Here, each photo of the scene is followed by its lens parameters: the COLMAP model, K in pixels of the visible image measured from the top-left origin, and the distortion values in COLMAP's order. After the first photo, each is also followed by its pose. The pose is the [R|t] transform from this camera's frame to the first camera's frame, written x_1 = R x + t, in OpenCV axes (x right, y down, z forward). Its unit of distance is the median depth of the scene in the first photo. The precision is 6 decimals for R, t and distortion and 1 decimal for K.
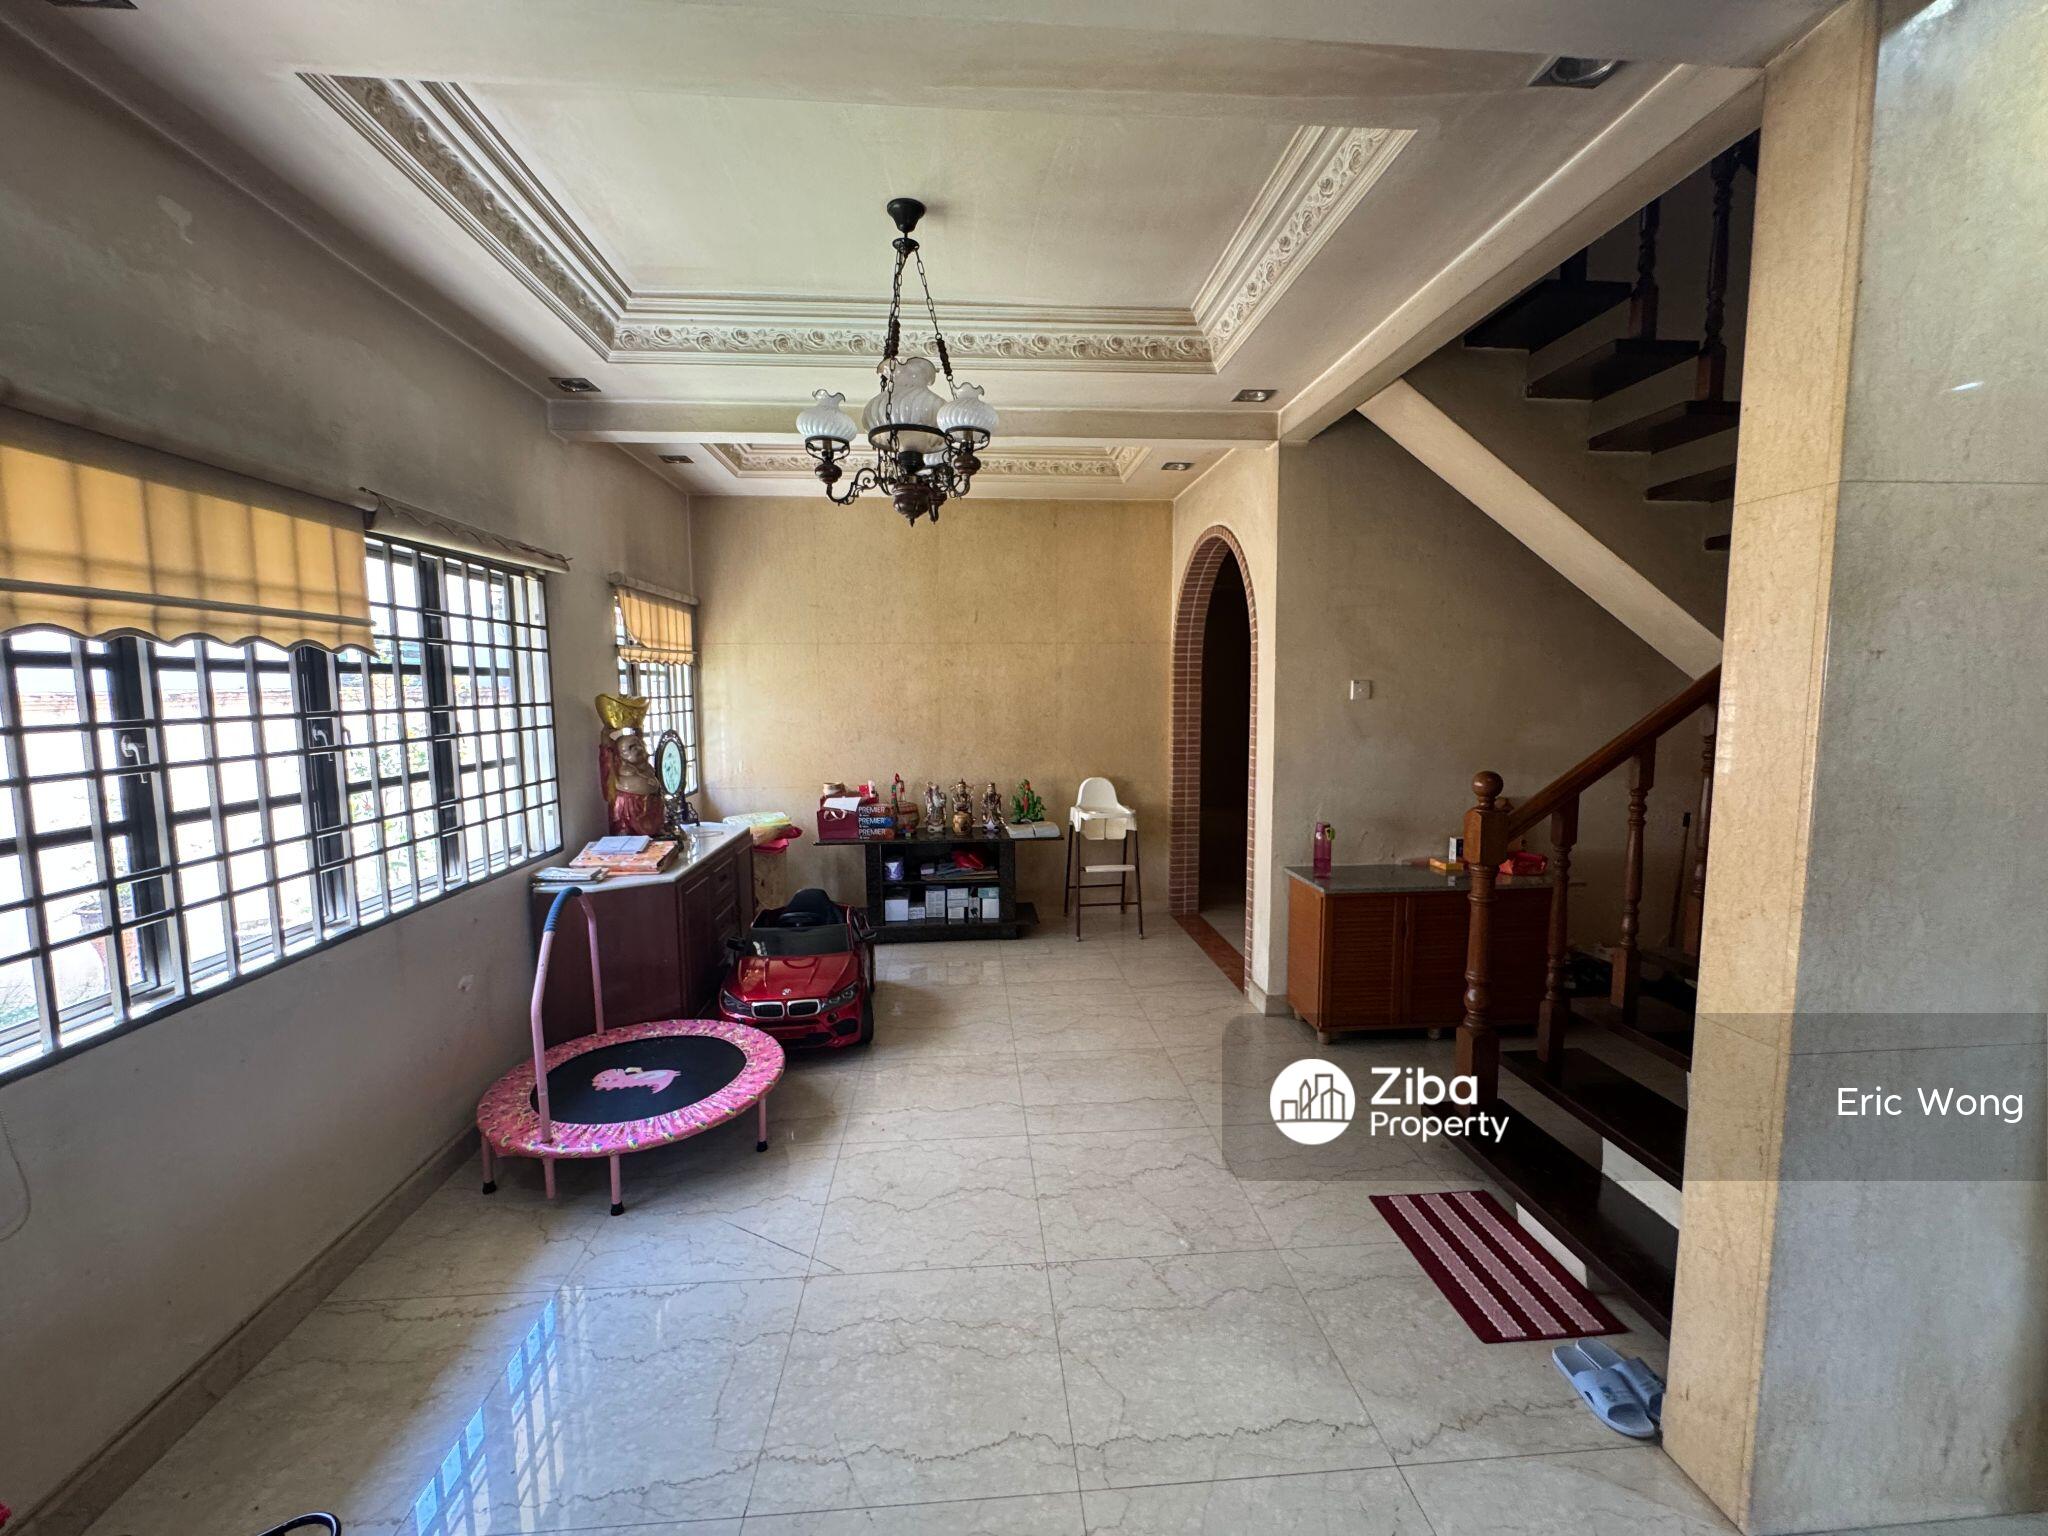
lens RADIAL K [[825.5, 0, 1008.5], [0, 825.5, 767.0], [0, 0, 1]] dist [-0.001777, 0.000355]
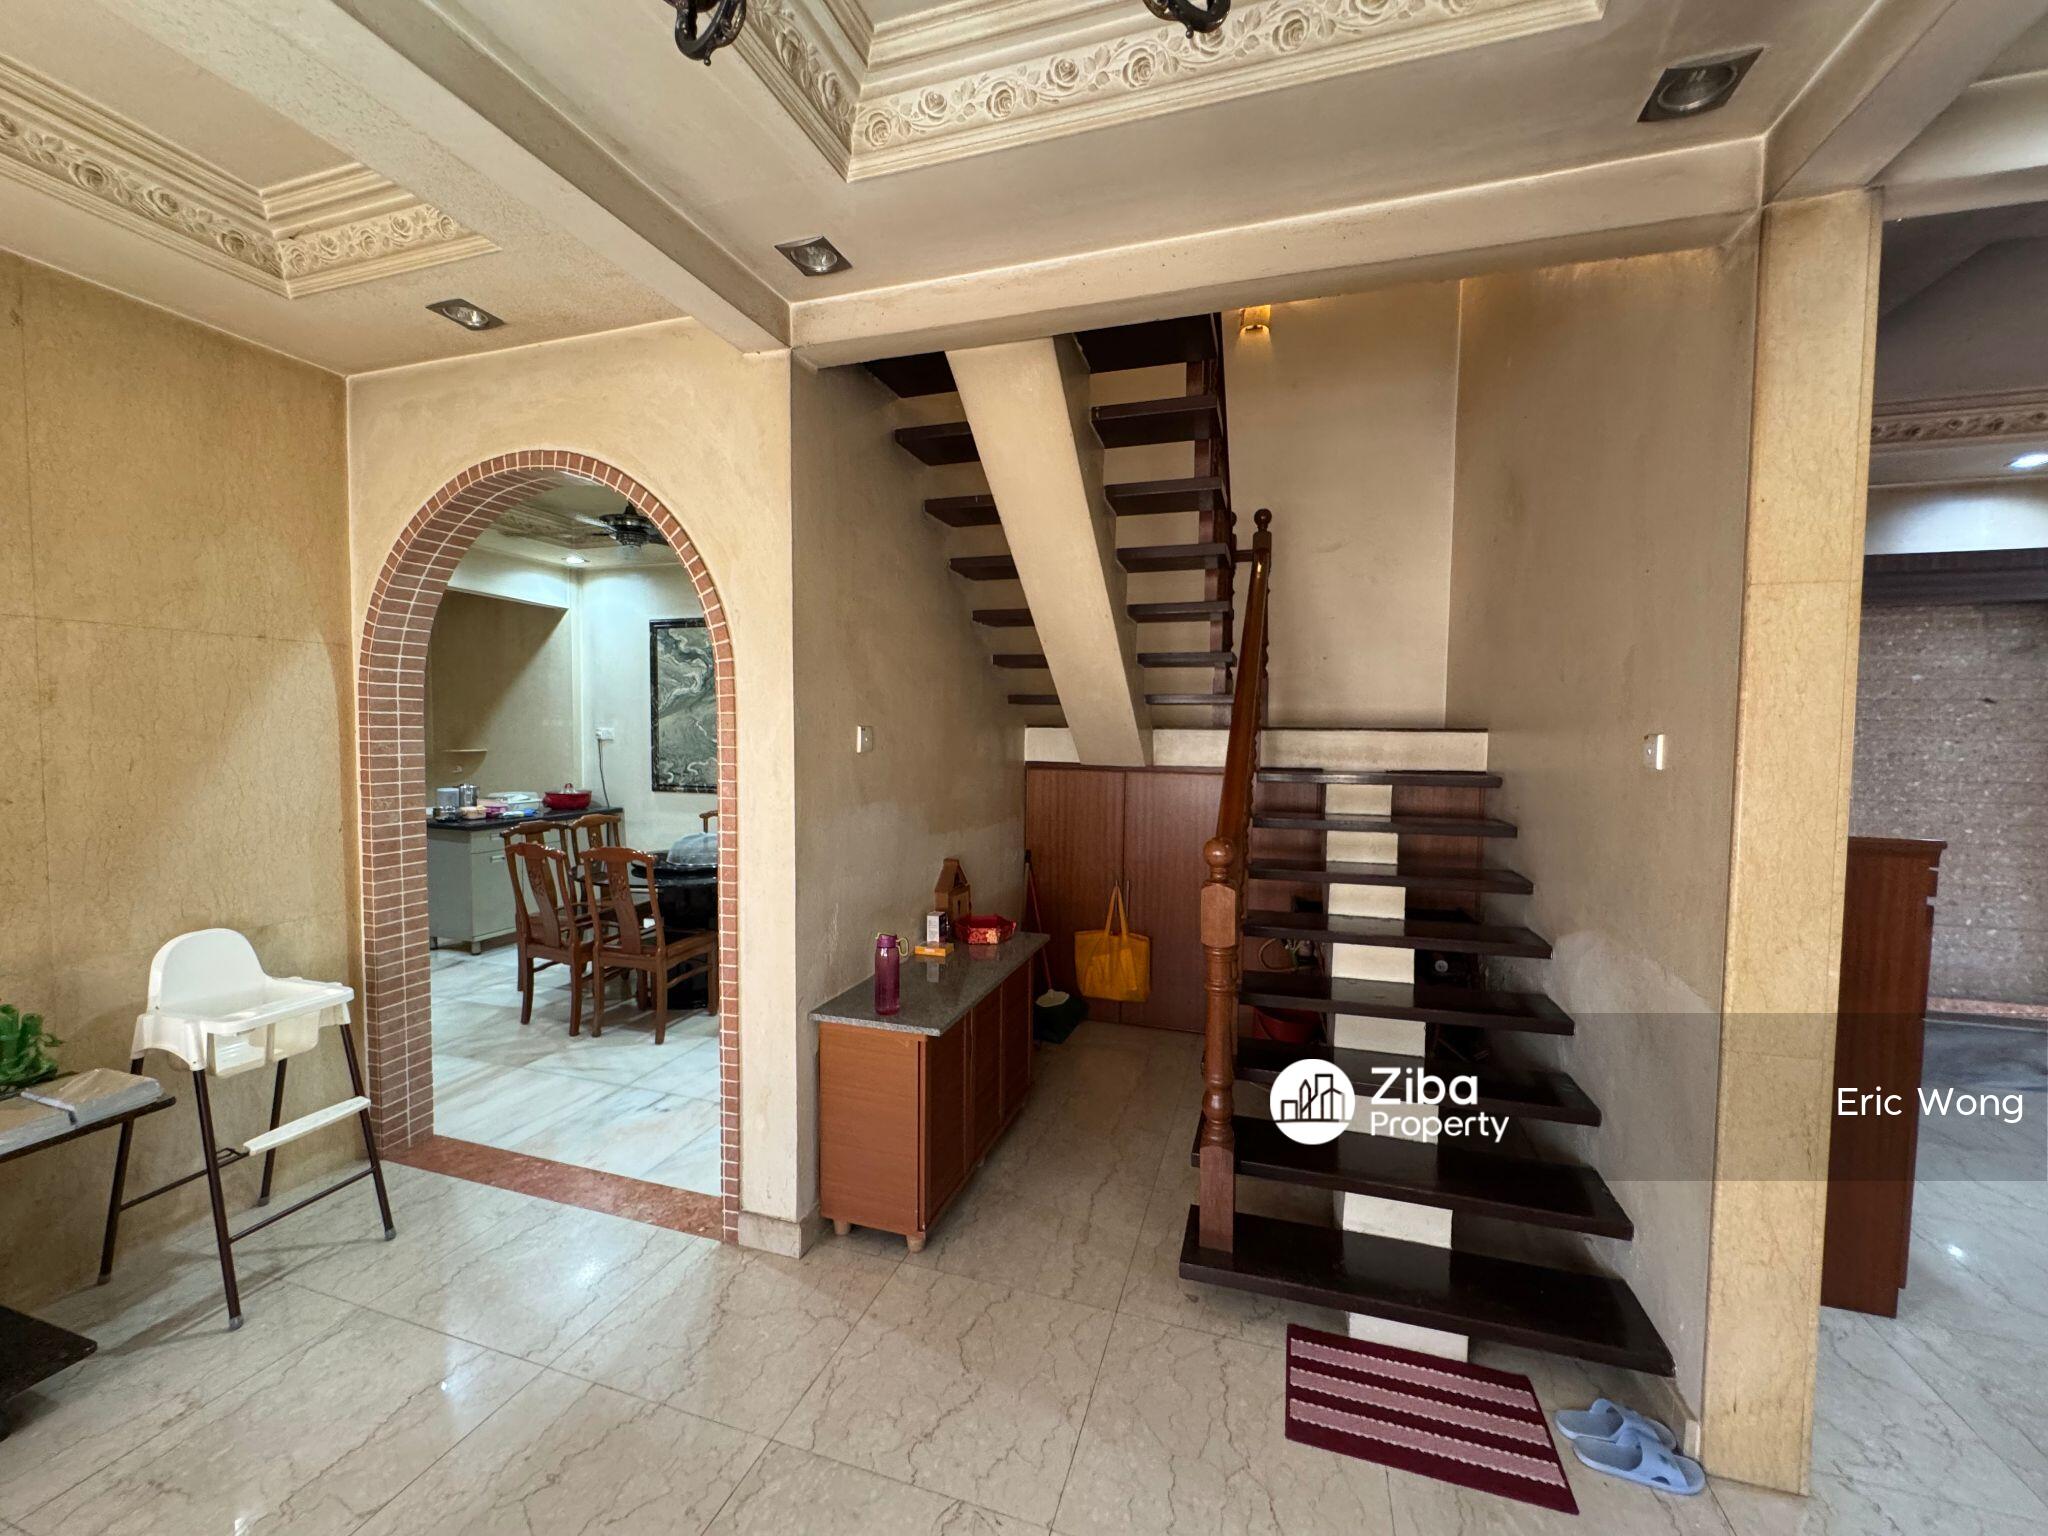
lens RADIAL K [[820.1, 0, 1024.0], [0, 820.1, 768.0], [0, 0, 1]] dist [-0.003965, 0.001231]
pose [[0.362721, -0.033551, 0.931294, -0.375233], [0.078857, 0.996872, 0.005201, -0.113444], [-0.928555, 0.071552, 0.364232, 1.129548]]
